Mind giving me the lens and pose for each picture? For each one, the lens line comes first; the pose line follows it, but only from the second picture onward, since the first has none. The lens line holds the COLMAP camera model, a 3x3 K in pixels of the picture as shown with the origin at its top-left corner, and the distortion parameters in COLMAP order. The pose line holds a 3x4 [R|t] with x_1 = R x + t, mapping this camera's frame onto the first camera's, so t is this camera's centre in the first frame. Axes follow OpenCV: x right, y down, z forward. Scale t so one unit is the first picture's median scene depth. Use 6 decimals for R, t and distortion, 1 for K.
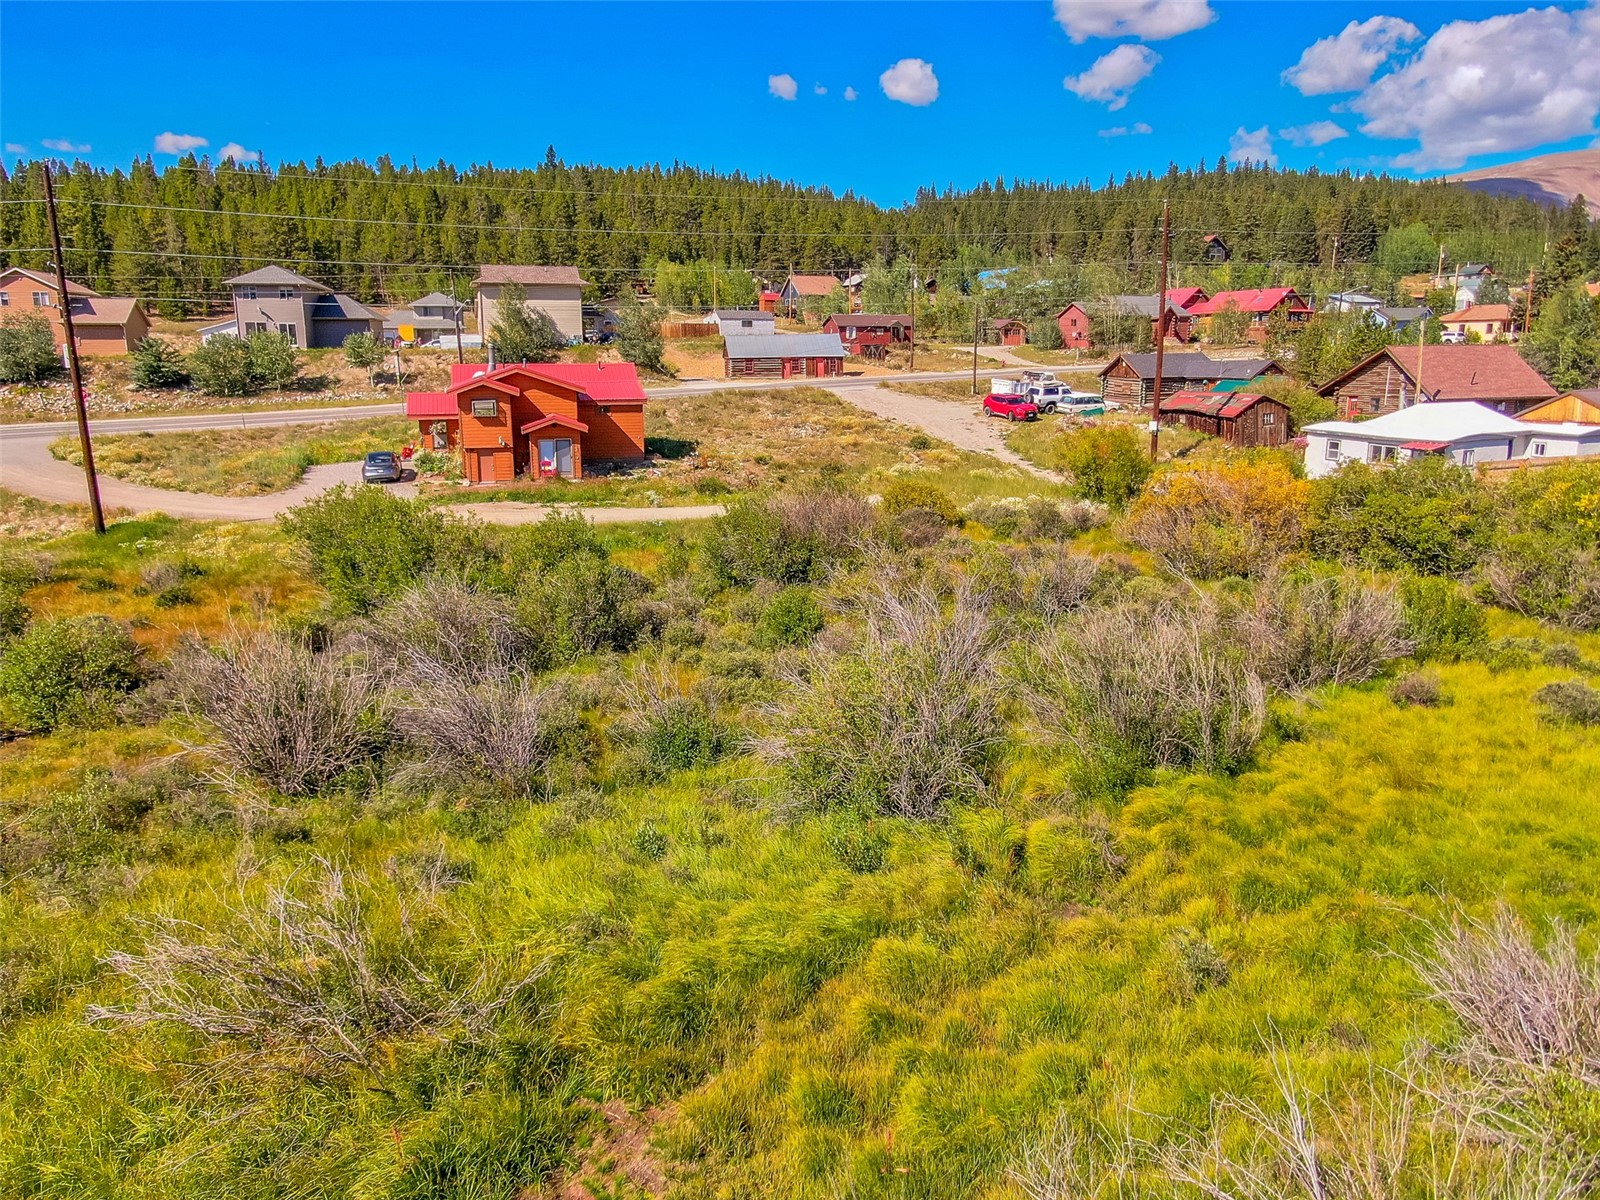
lens RADIAL K [[1156.5, 0, 809.5], [0, 1156.5, 598.2], [0, 0, 1]] dist [-0.011216, 0.022257]
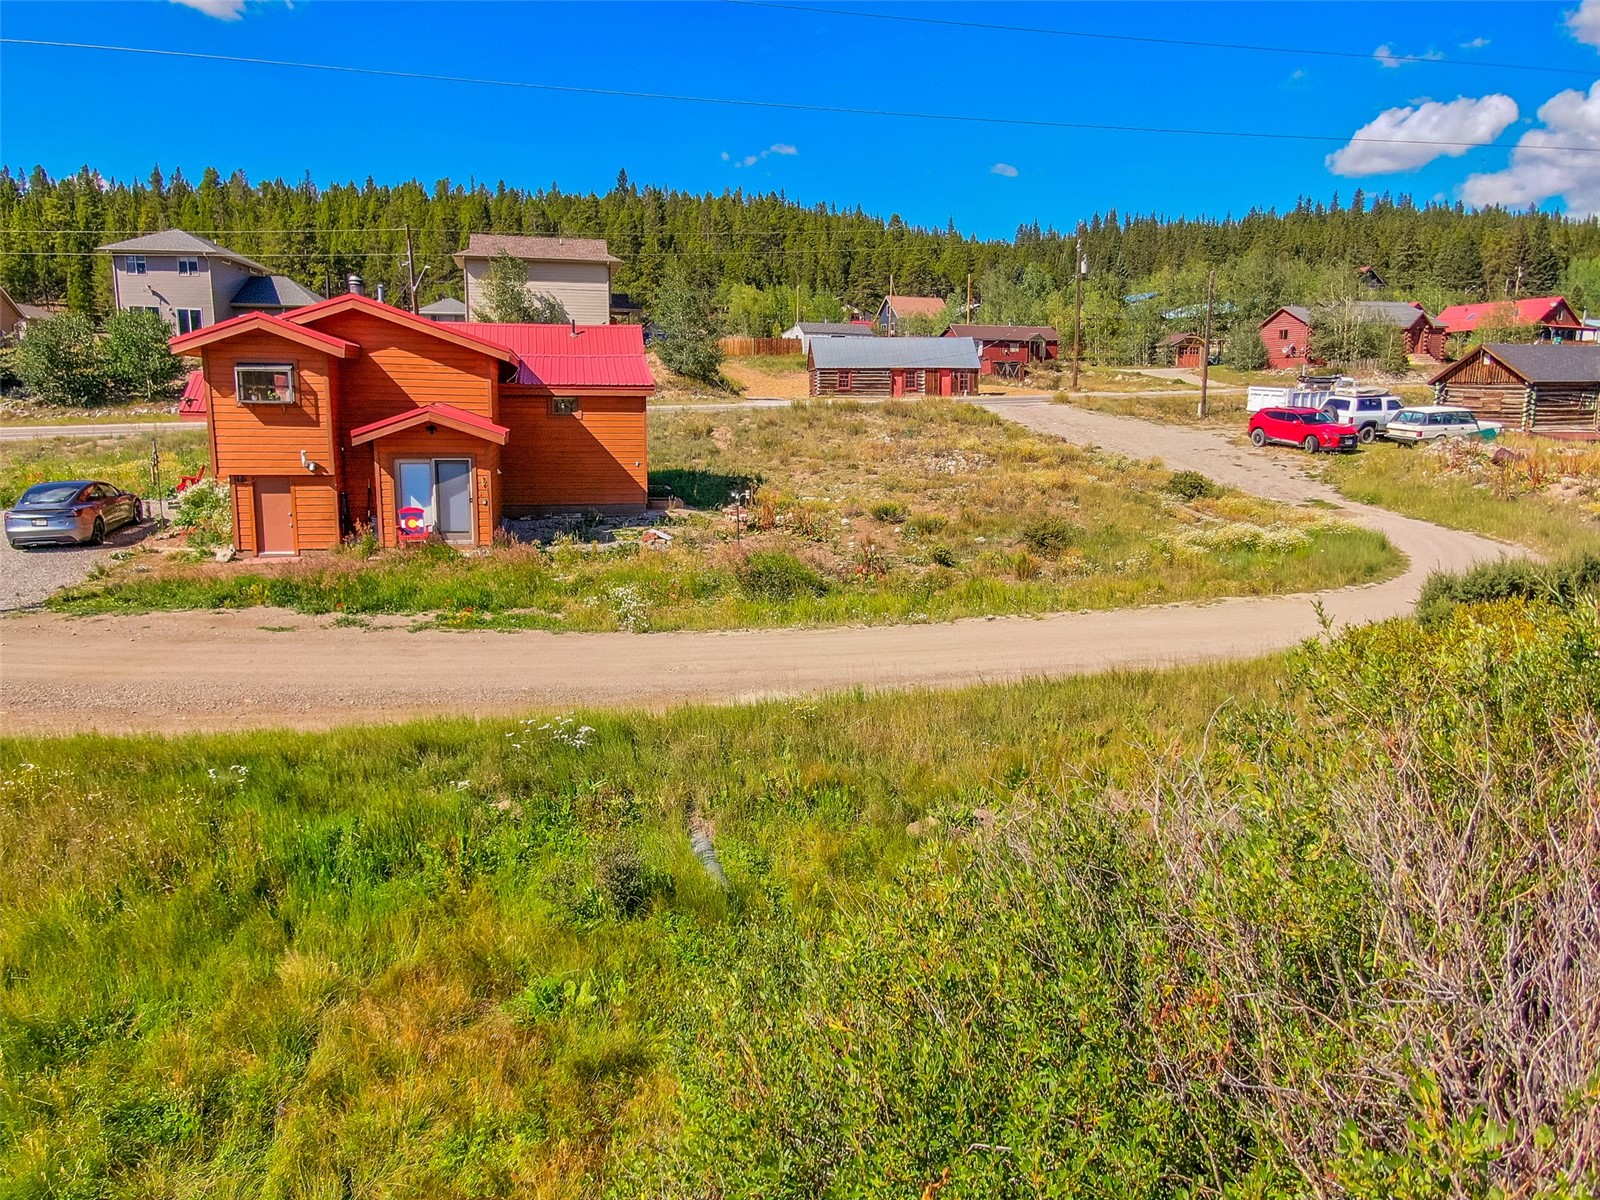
lens RADIAL K [[1156.5, 0, 811.8], [0, 1156.5, 603.6], [0, 0, 1]] dist [-0.011216, 0.022257]
pose [[0.997766, 0.021322, -0.063318, -0.032433], [-0.023966, 0.998860, -0.041292, -0.048052], [0.062366, 0.042717, 0.997139, 0.407249]]
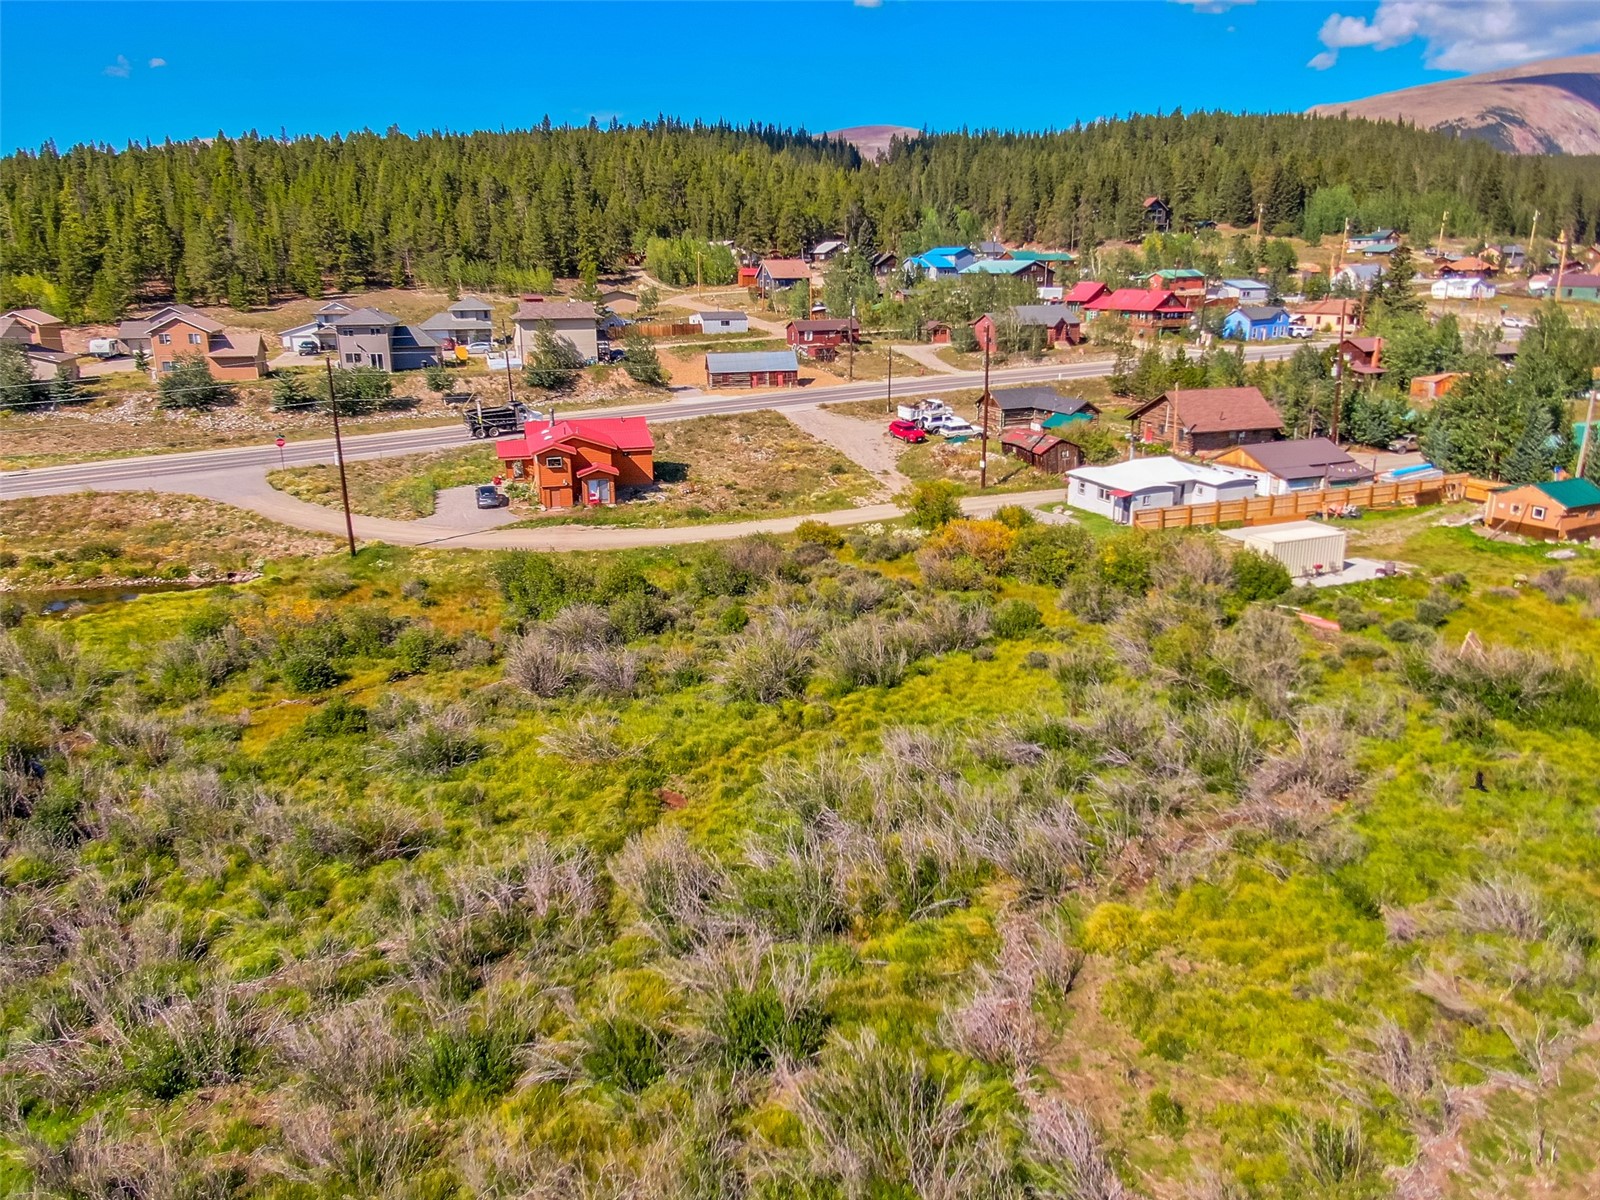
lens RADIAL K [[1156.5, 0, 803.3], [0, 1156.5, 599.7], [0, 0, 1]] dist [-0.011216, 0.022257]
pose [[0.999979, -0.004522, 0.004711, 0.037975], [0.004157, 0.997192, 0.074775, -0.065135], [-0.005036, -0.074754, 0.997189, -0.426850]]
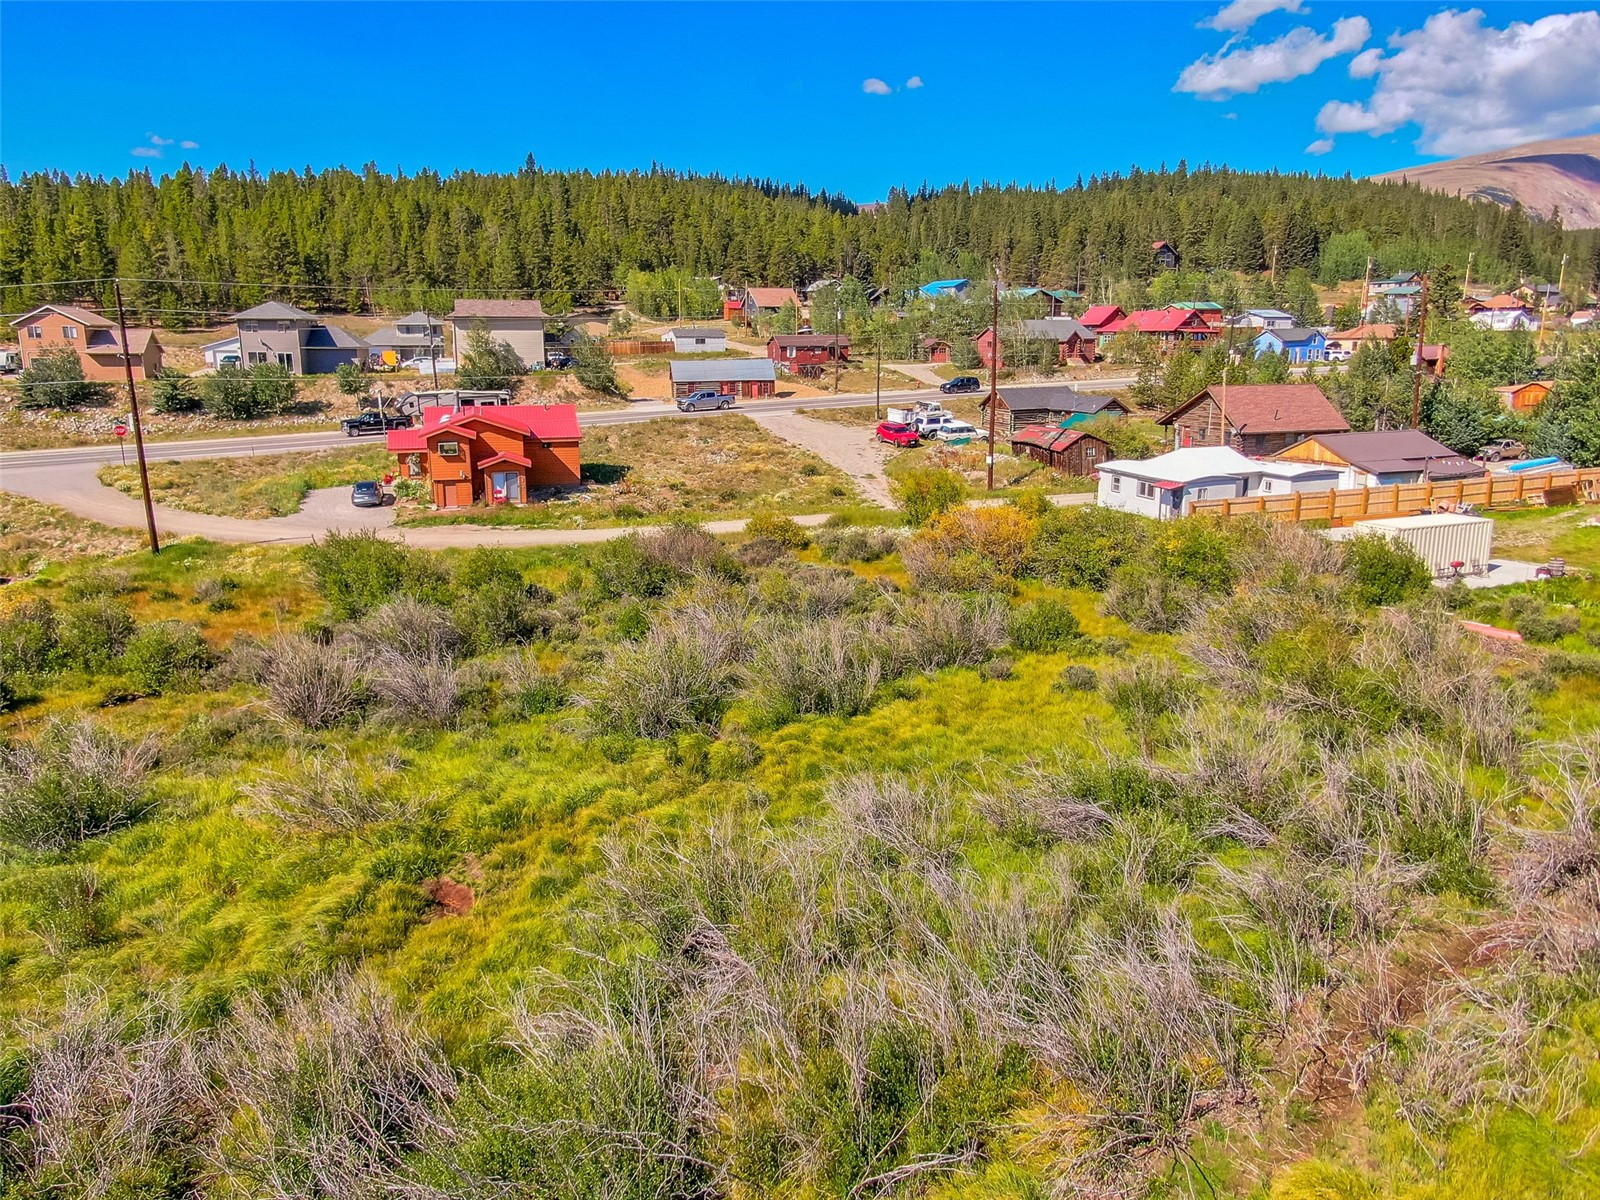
lens RADIAL K [[1156.5, 0, 806.5], [0, 1156.5, 600.6], [0, 0, 1]] dist [-0.011216, 0.022257]
pose [[0.999978, 0.001481, 0.006514, 0.071566], [-0.001579, 0.999885, 0.015074, -0.012637], [-0.006491, -0.015084, 0.999865, -0.187478]]
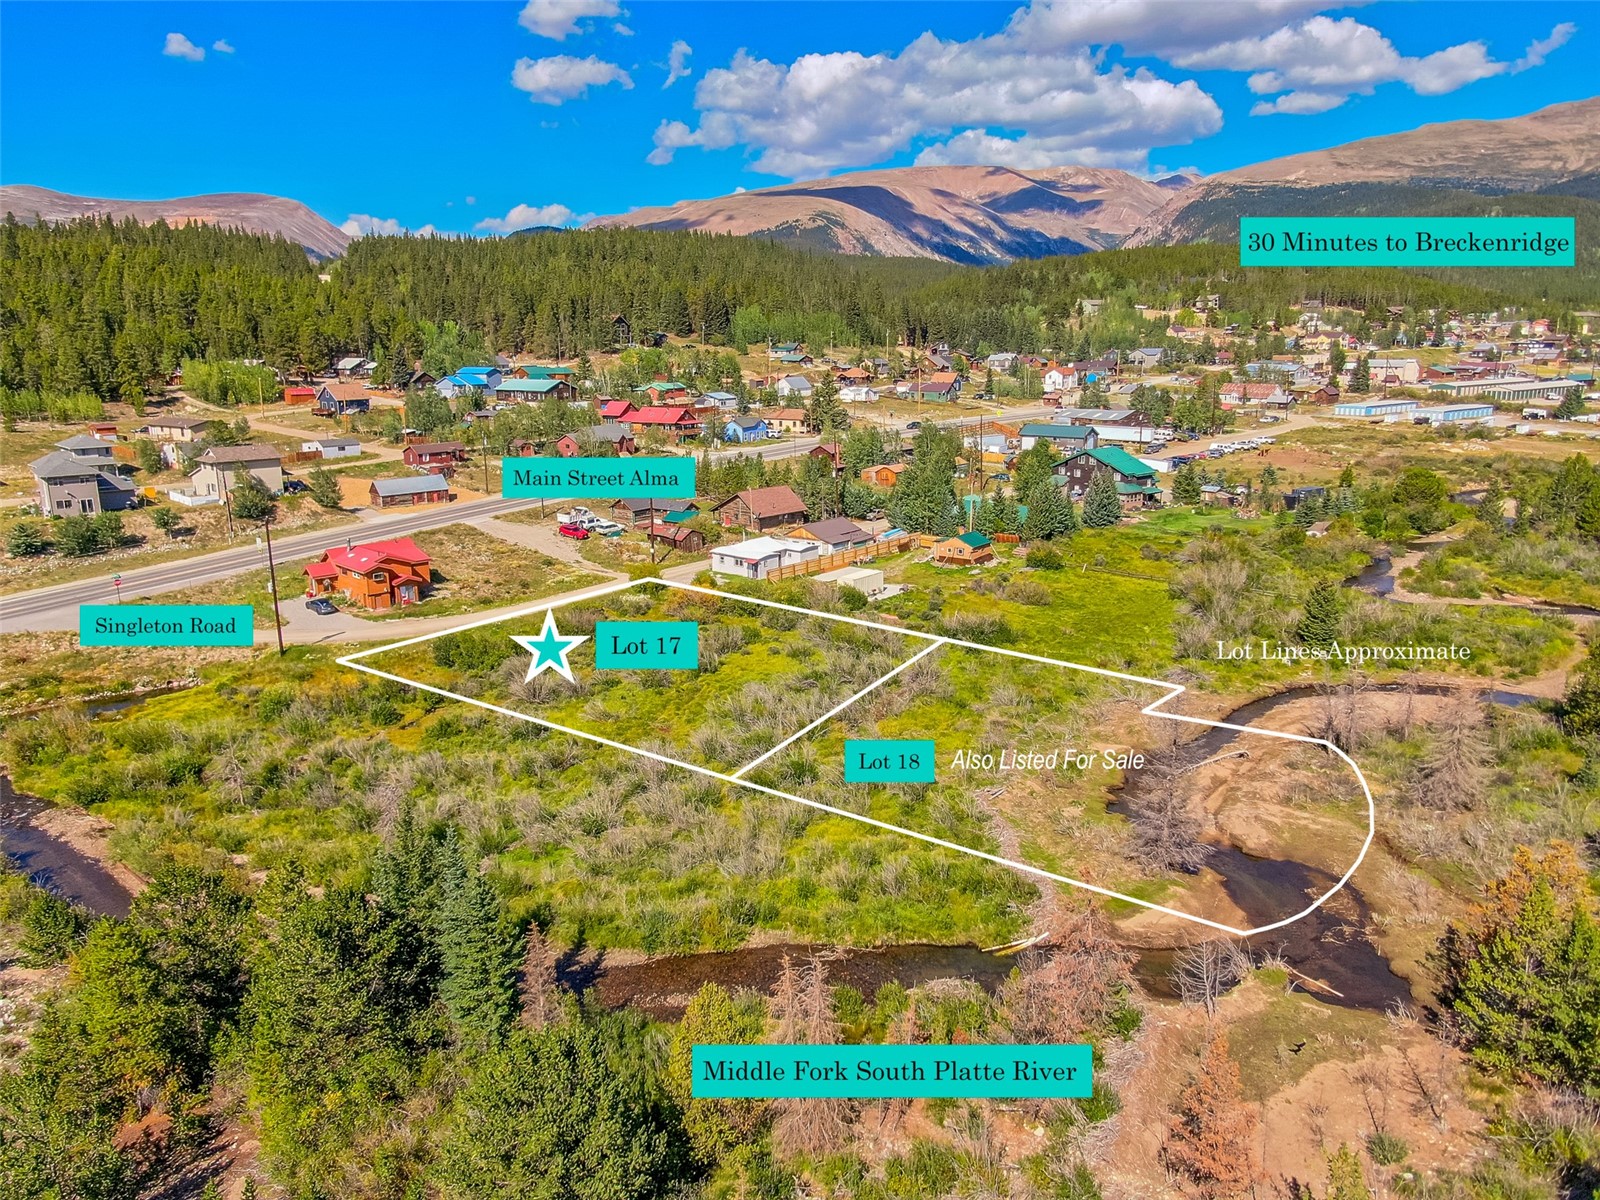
lens RADIAL K [[1156.5, 0, 800.0], [0, 1156.5, 591.4], [0, 0, 1]] dist [-0.011216, 0.022257]
pose [[0.878615, -0.108209, 0.465109, -0.426600], [0.103340, 0.993993, 0.036042, -0.091954], [-0.466215, 0.016398, 0.884519, -0.965720]]
